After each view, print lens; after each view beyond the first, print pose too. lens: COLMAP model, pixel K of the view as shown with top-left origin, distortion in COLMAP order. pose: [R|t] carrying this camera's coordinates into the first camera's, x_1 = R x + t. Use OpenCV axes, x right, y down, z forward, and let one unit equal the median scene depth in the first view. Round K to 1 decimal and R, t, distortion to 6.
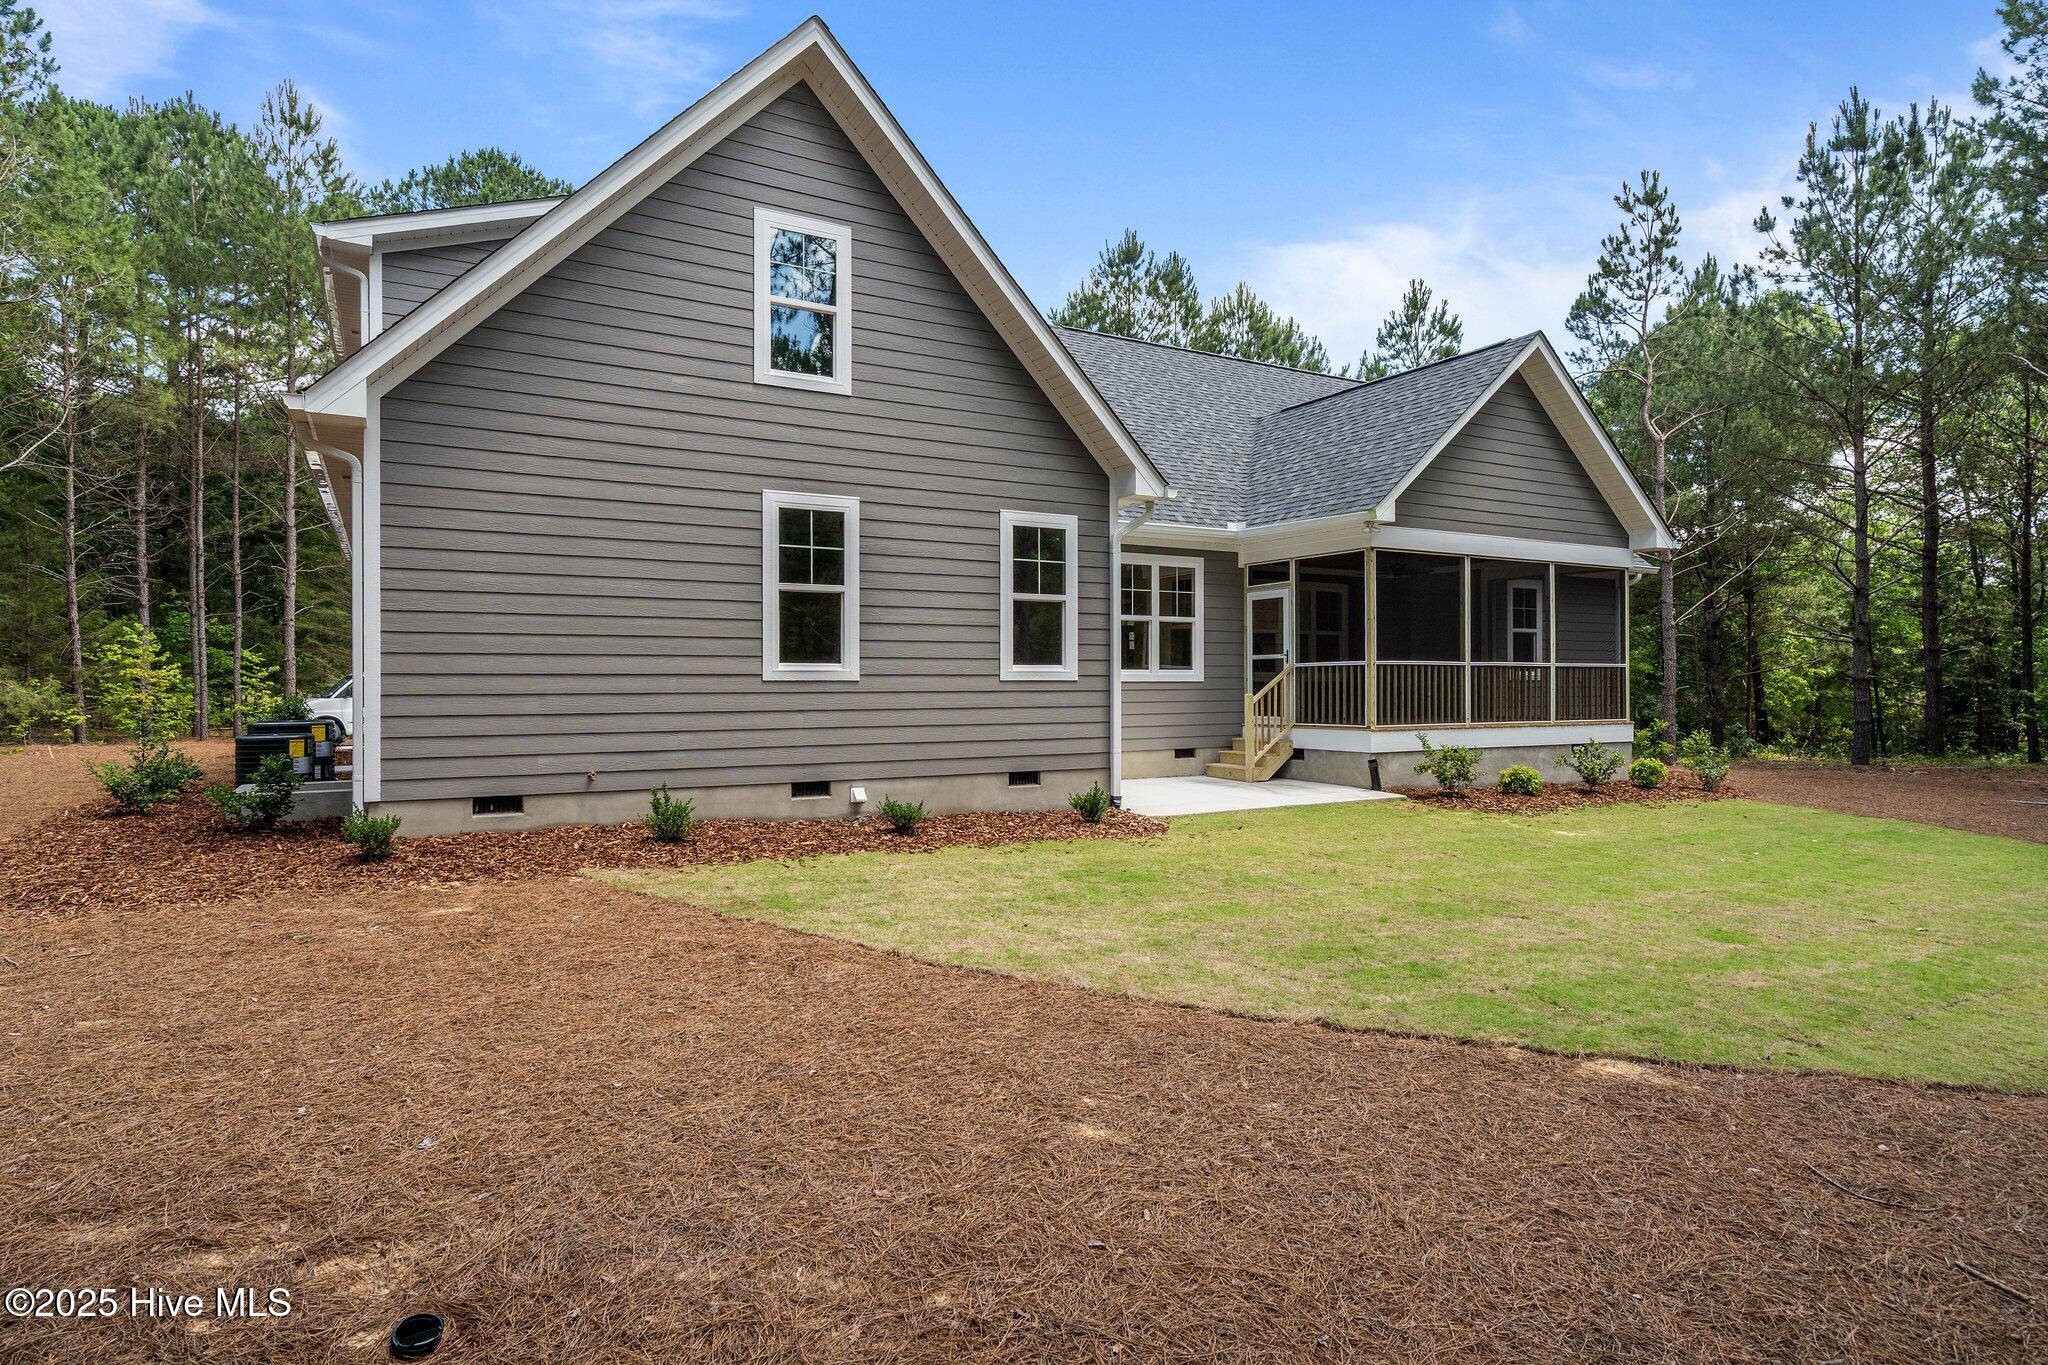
lens RADIAL K [[1101.8, 0, 1024.0], [0, 1101.8, 682.5], [0, 0, 1]] dist [0.001869, 0.000287]
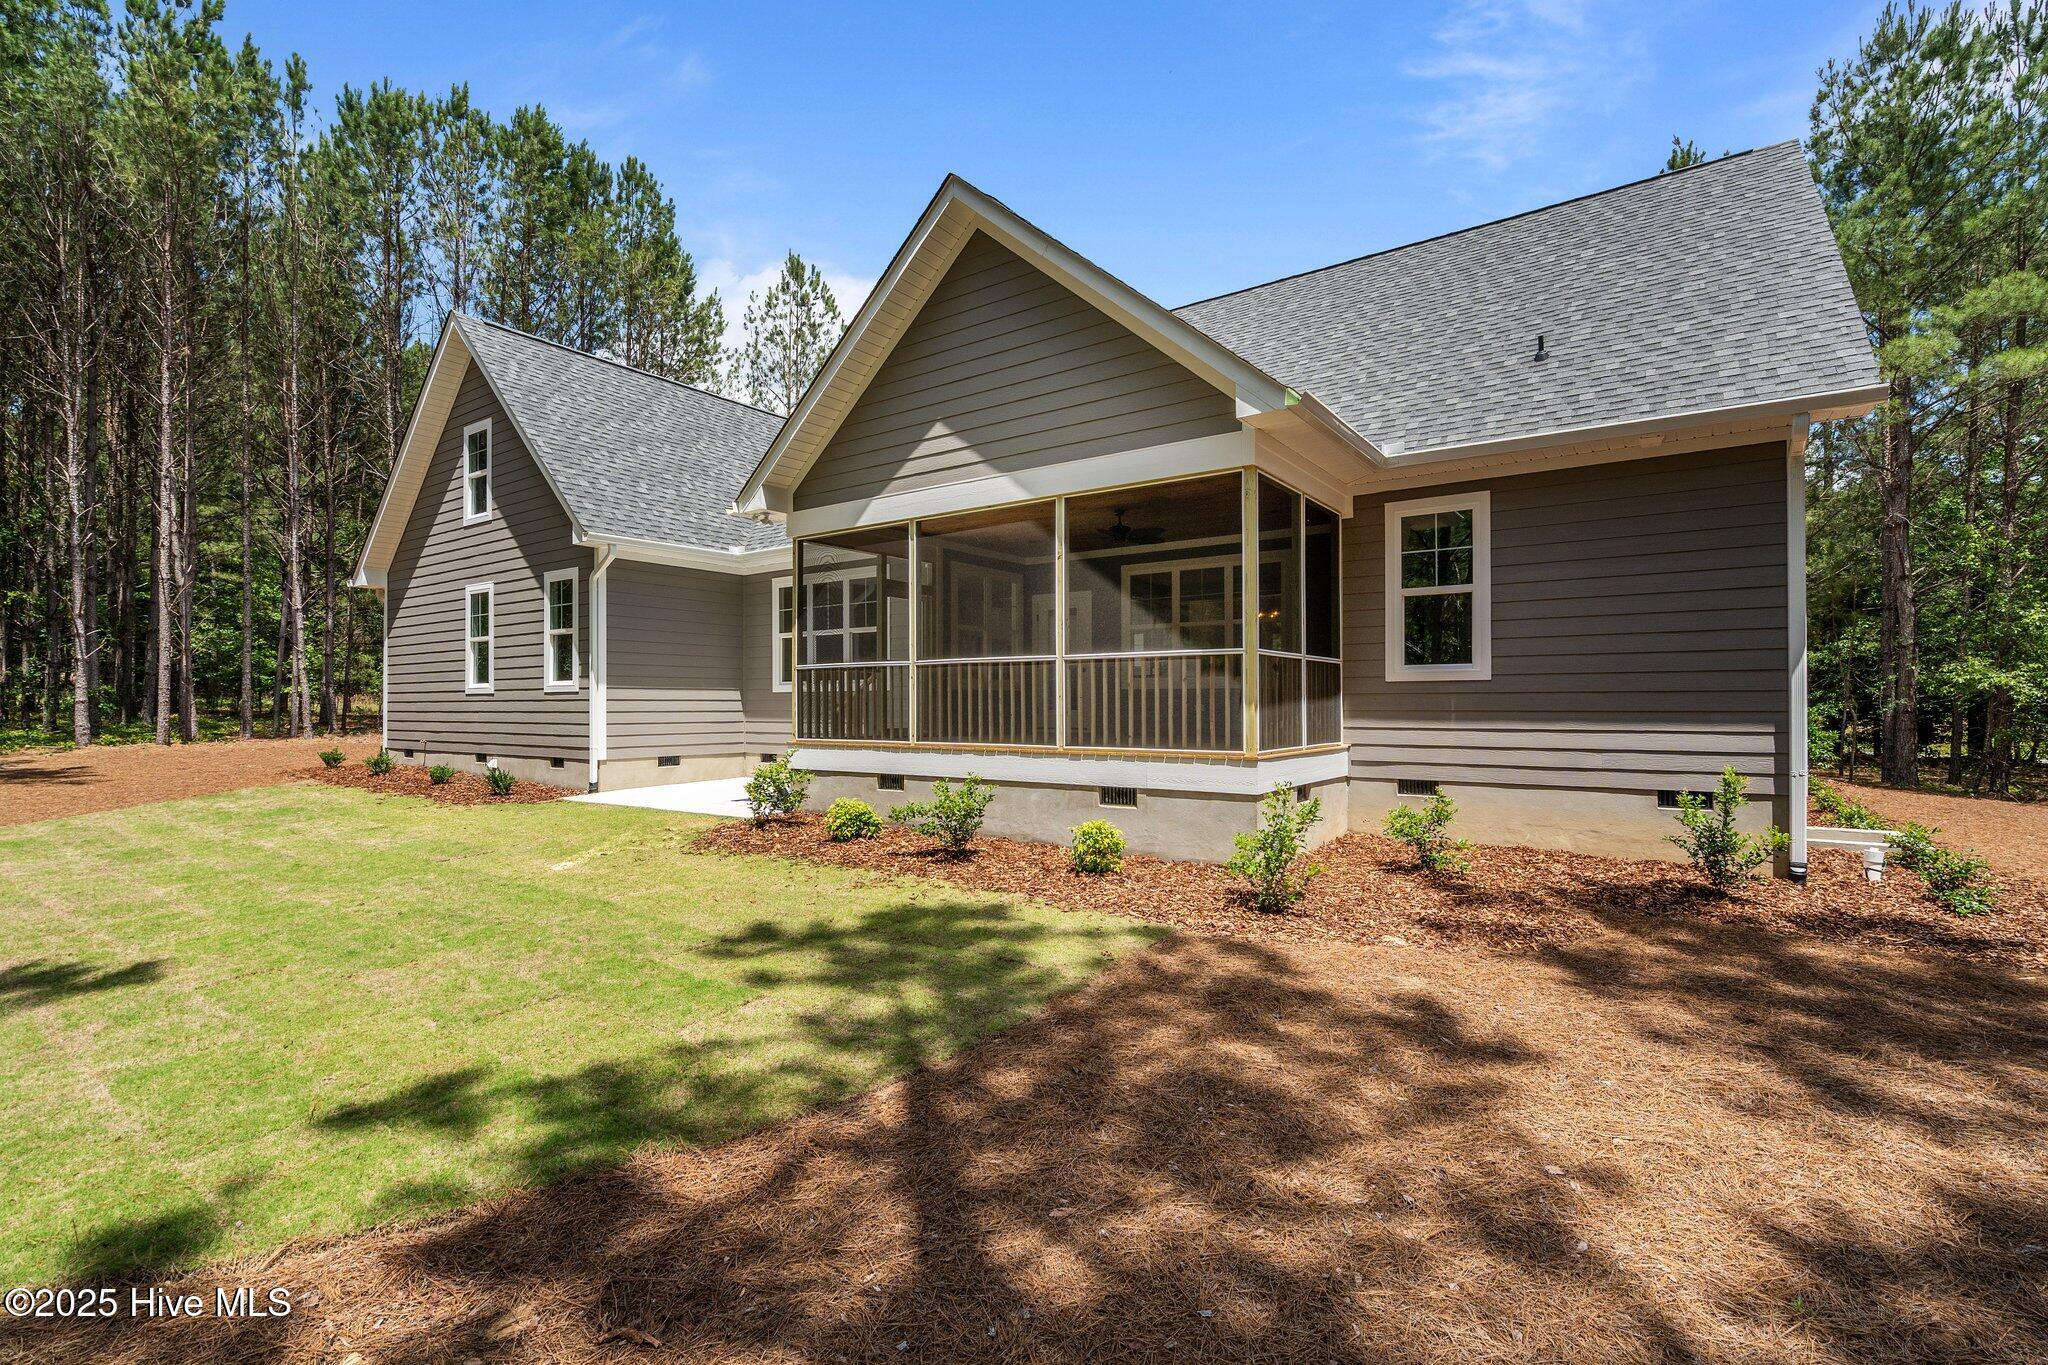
lens RADIAL K [[937.8, 0, 1024.0], [0, 937.8, 682.5], [0, 0, 1]] dist [0.000780, 0.000293]
pose [[0.417865, -0.018294, -0.908325, 1.318775], [0.004642, 0.999827, -0.018001, 0.010129], [0.908498, 0.003306, 0.417877, 1.036388]]
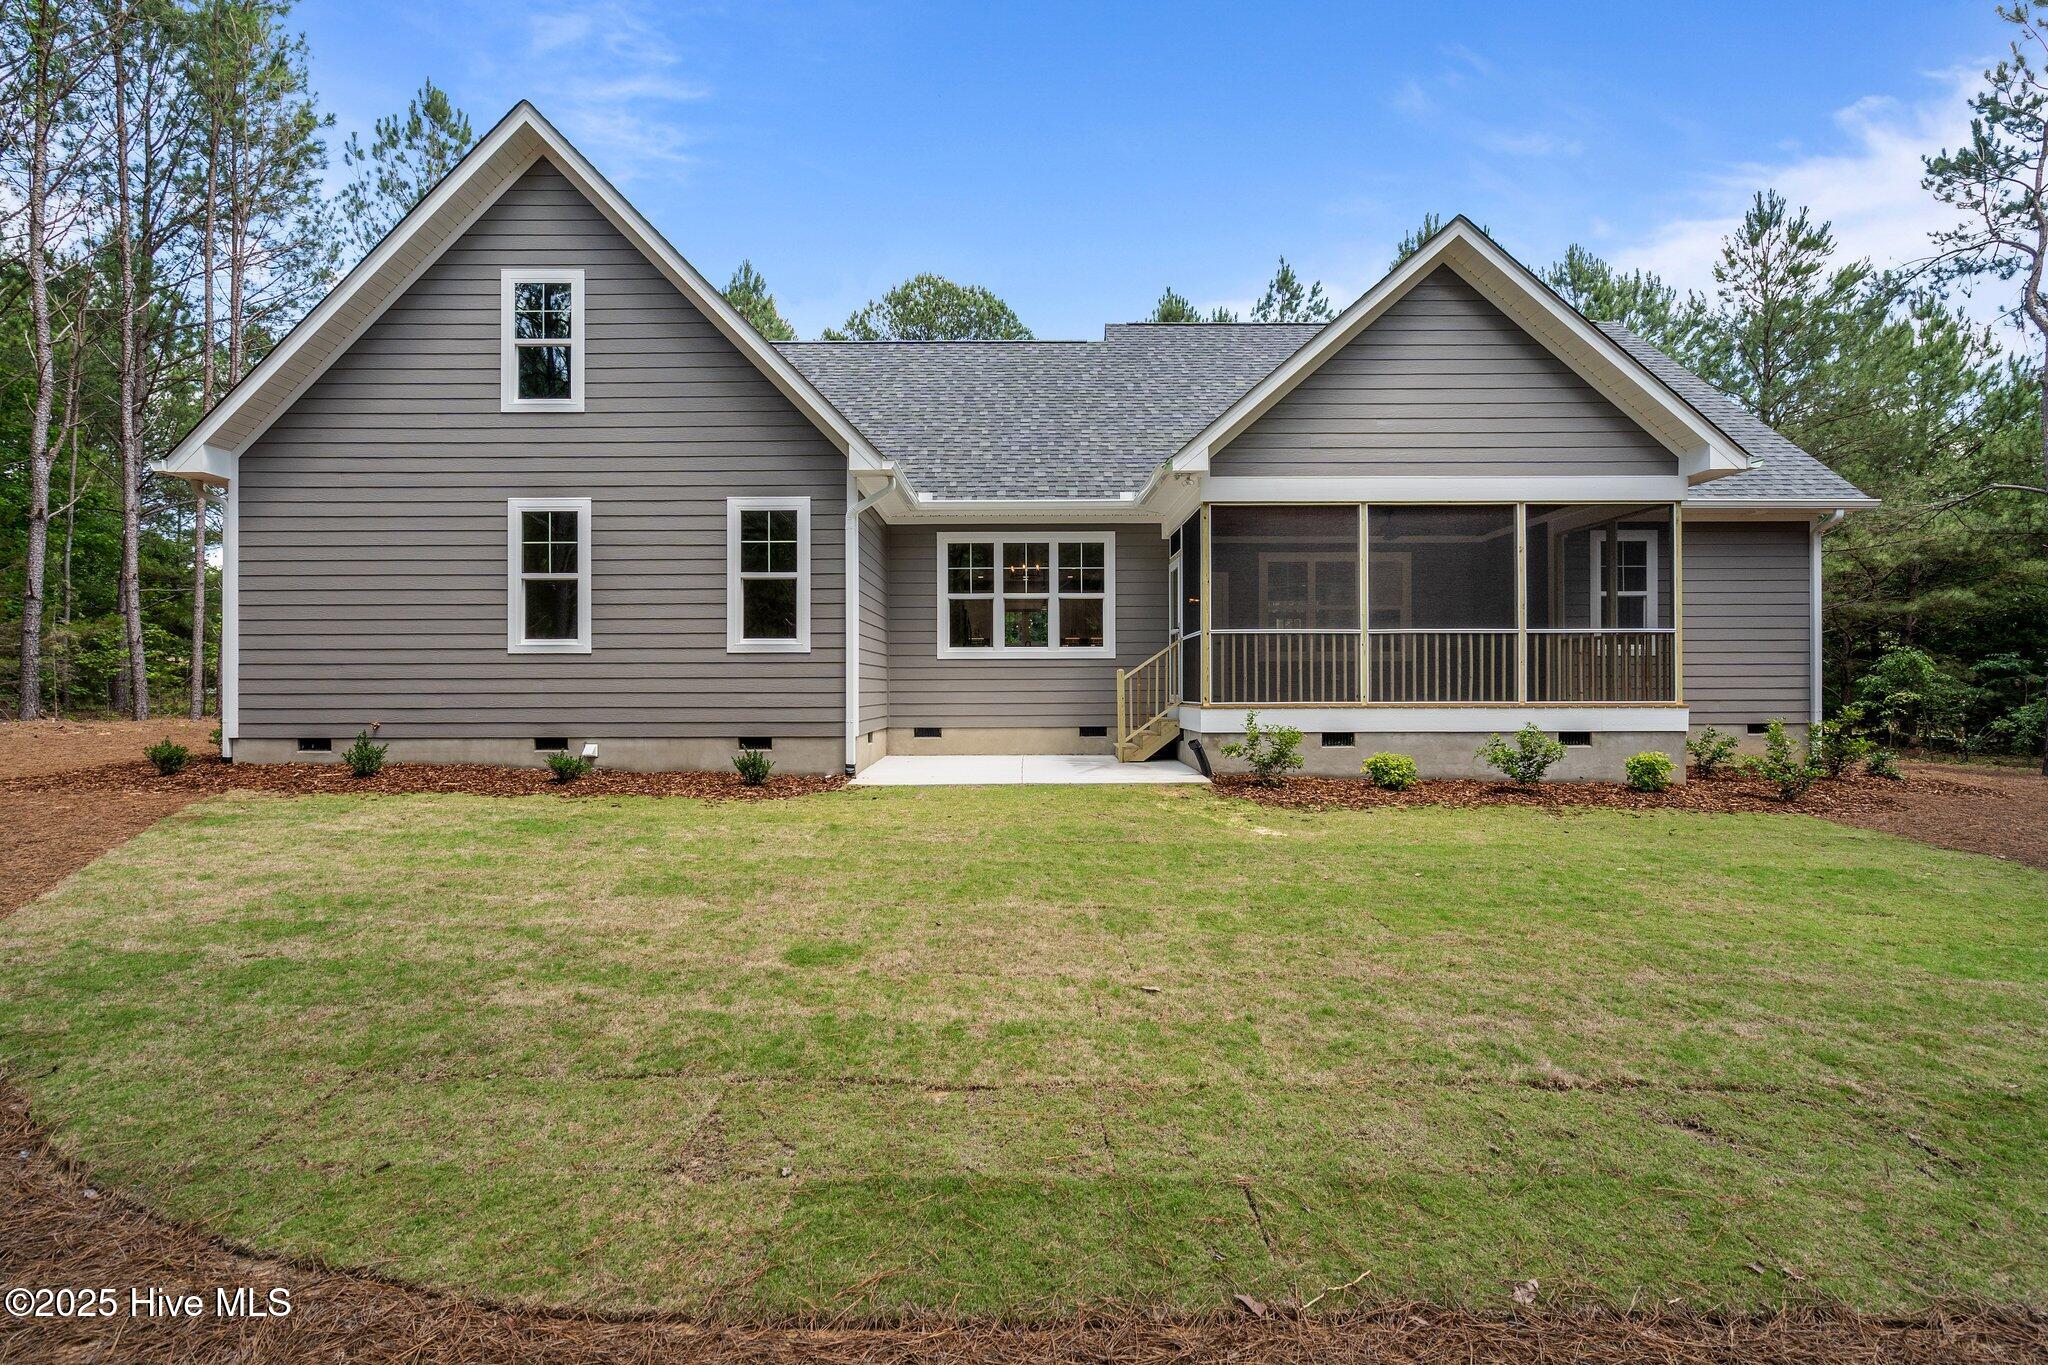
lens RADIAL K [[937.8, 0, 1024.0], [0, 937.8, 682.5], [0, 0, 1]] dist [0.000780, 0.000293]
pose [[0.872457, -0.001241, -0.488690, 0.679163], [0.001509, 0.999999, 0.000154, 0.027401], [0.488689, -0.000871, 0.872457, 0.321789]]
